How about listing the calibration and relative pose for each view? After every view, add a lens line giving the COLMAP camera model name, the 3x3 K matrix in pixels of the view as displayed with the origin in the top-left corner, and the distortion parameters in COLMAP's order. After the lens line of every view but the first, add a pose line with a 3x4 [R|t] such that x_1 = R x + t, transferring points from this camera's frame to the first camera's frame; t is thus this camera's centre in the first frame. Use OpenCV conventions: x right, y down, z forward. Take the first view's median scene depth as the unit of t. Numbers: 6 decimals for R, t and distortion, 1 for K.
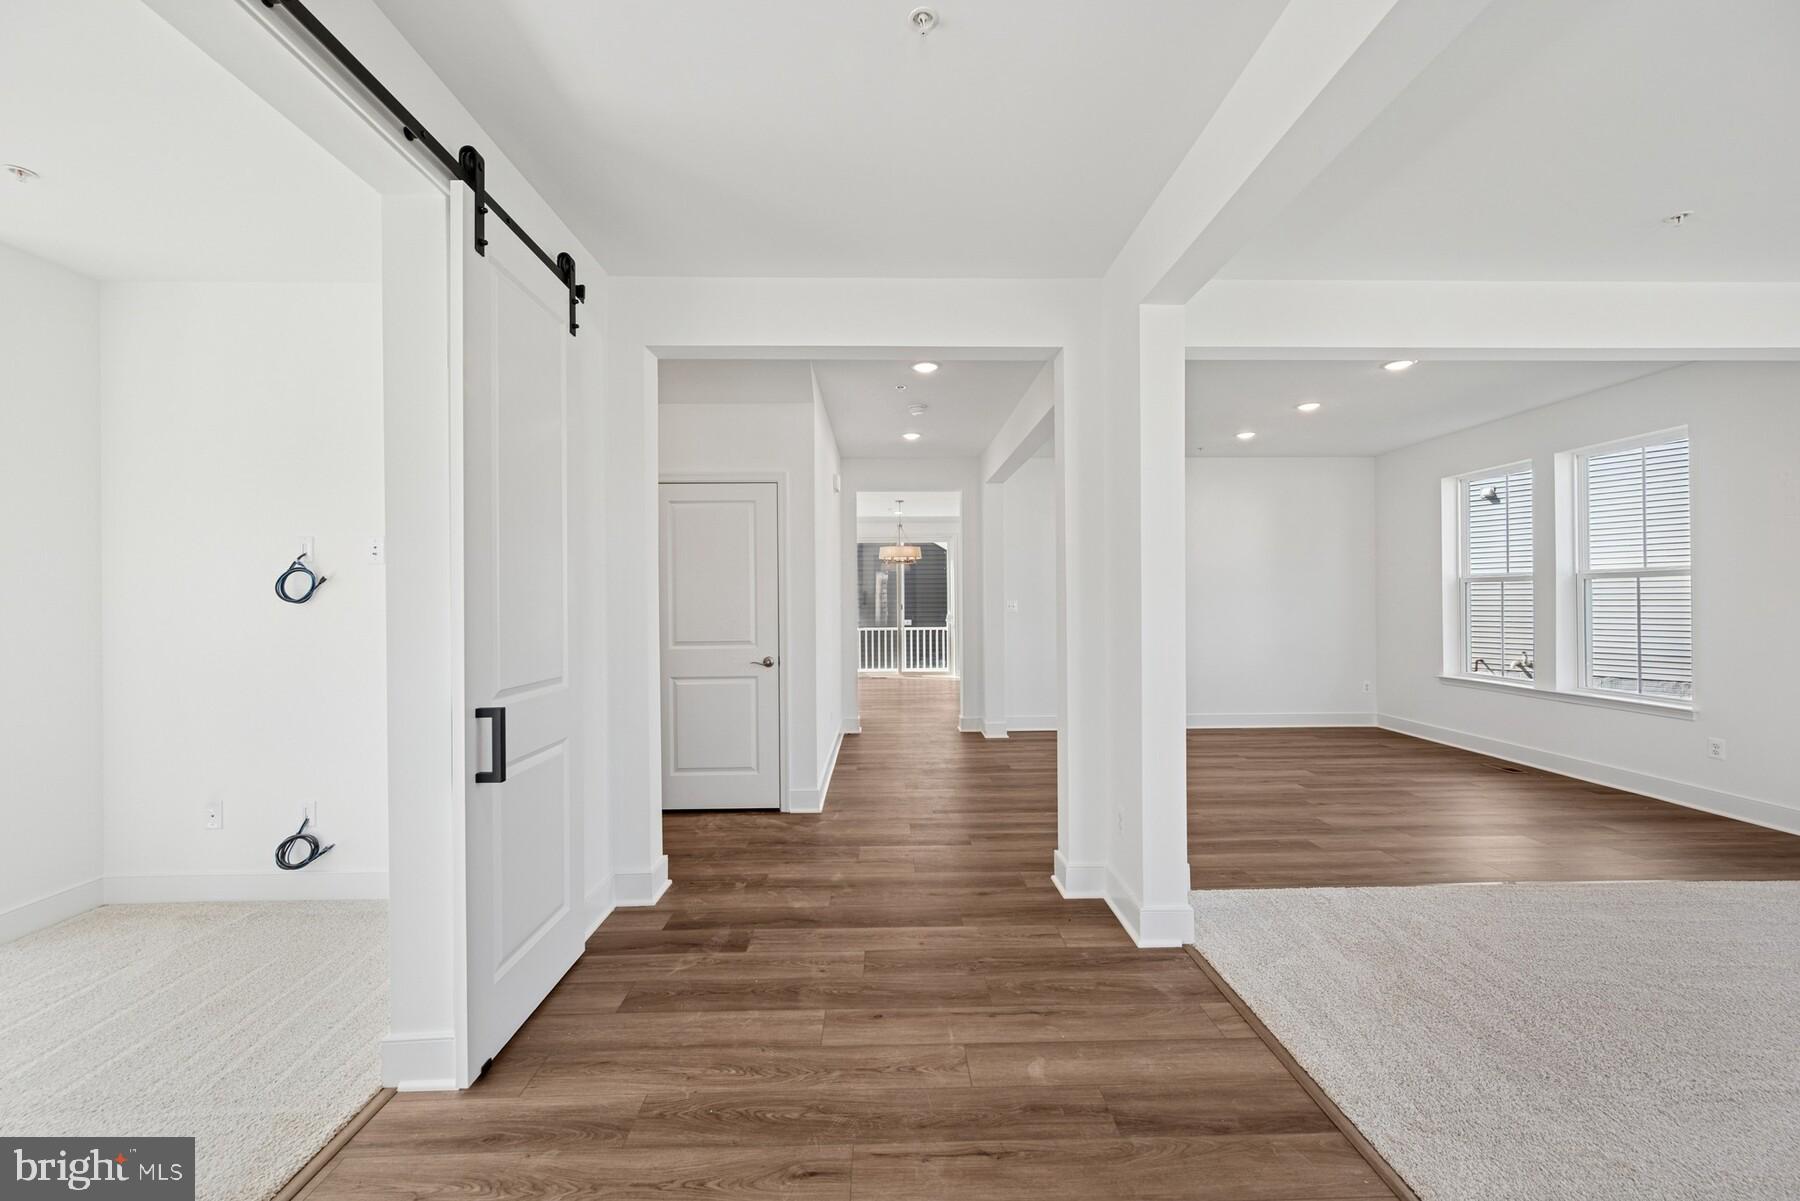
lens RADIAL K [[705.5, 0, 899.4], [0, 705.5, 605.3], [0, 0, 1]] dist [-0.000080, -0.000168]
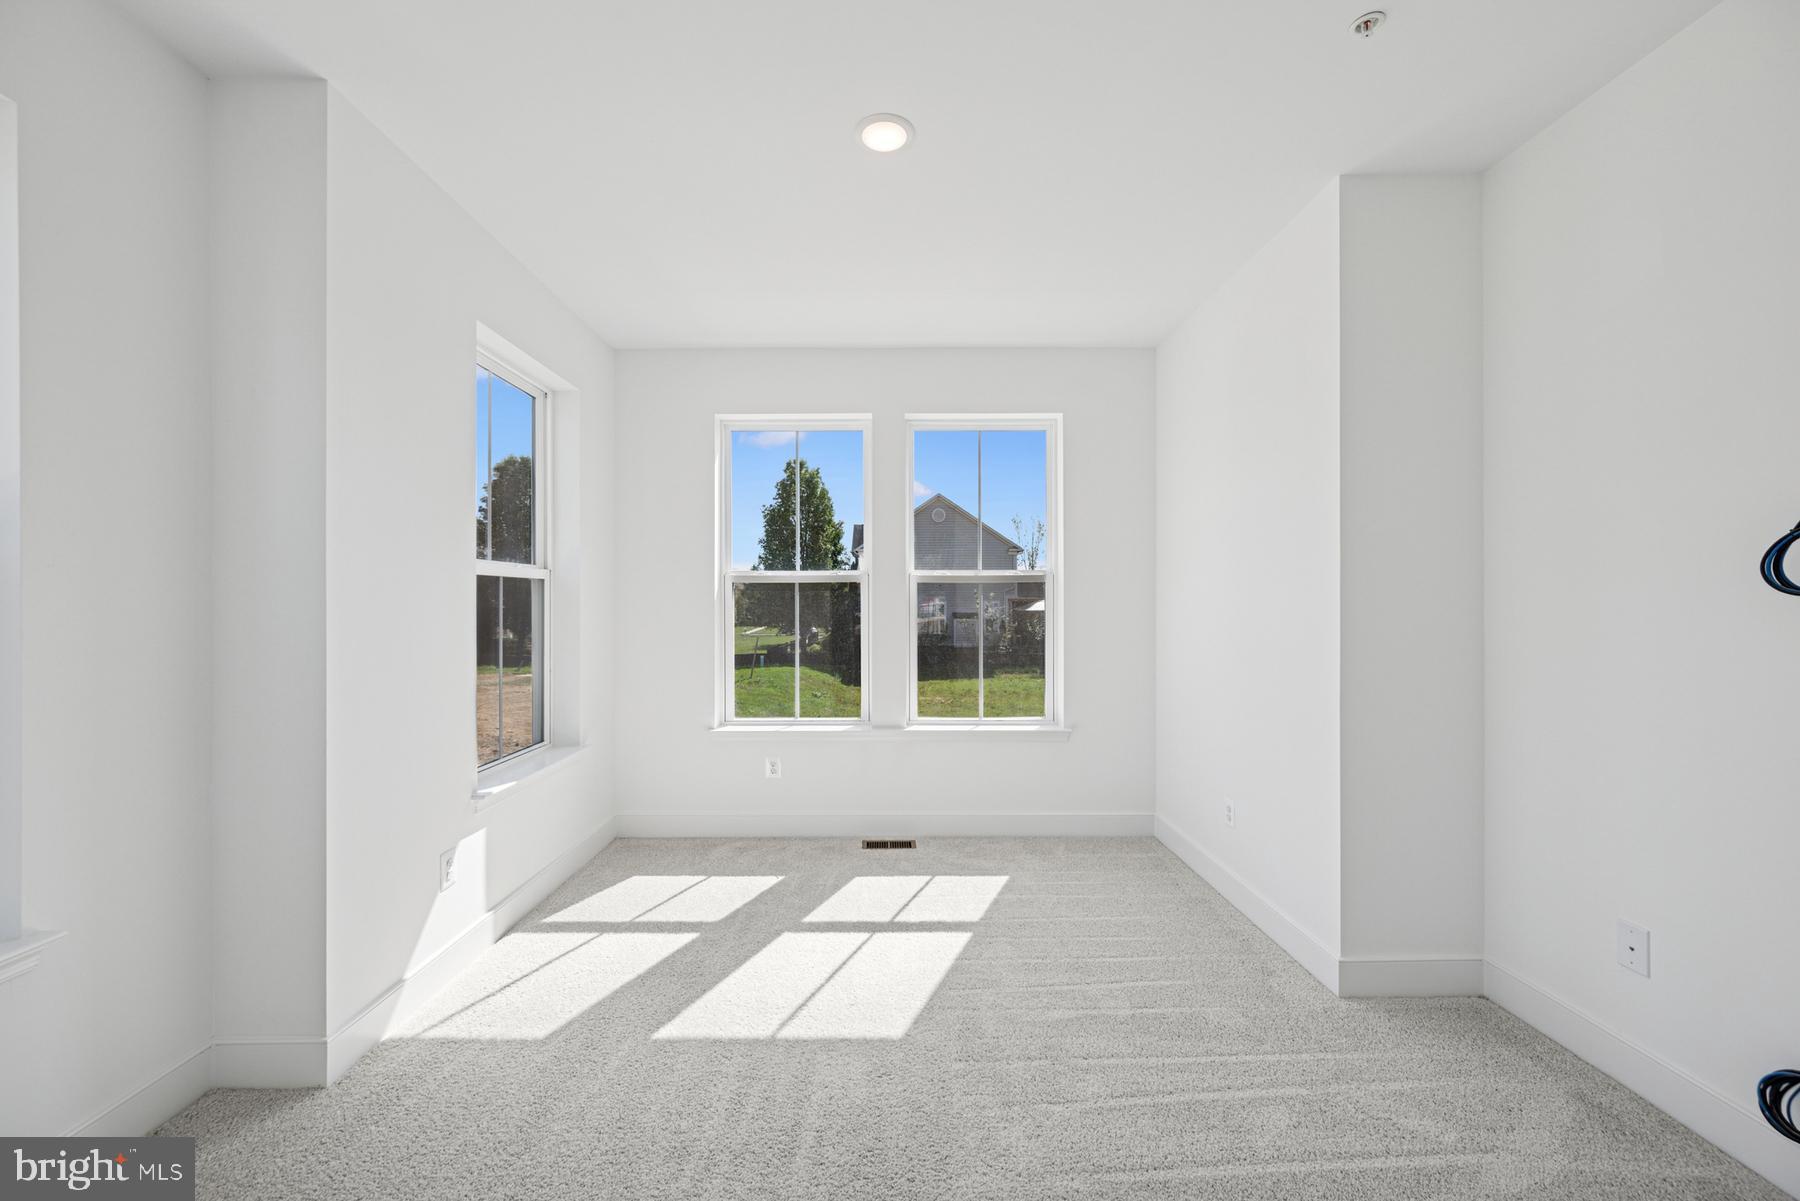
lens RADIAL K [[705.5, 0, 899.4], [0, 705.5, 605.3], [0, 0, 1]] dist [-0.000080, -0.000168]
pose [[-0.016571, 0.006252, -0.999843, -0.371004], [-0.001649, 0.999979, 0.006281, 0.004112], [0.999861, 0.001753, -0.016560, 0.391700]]
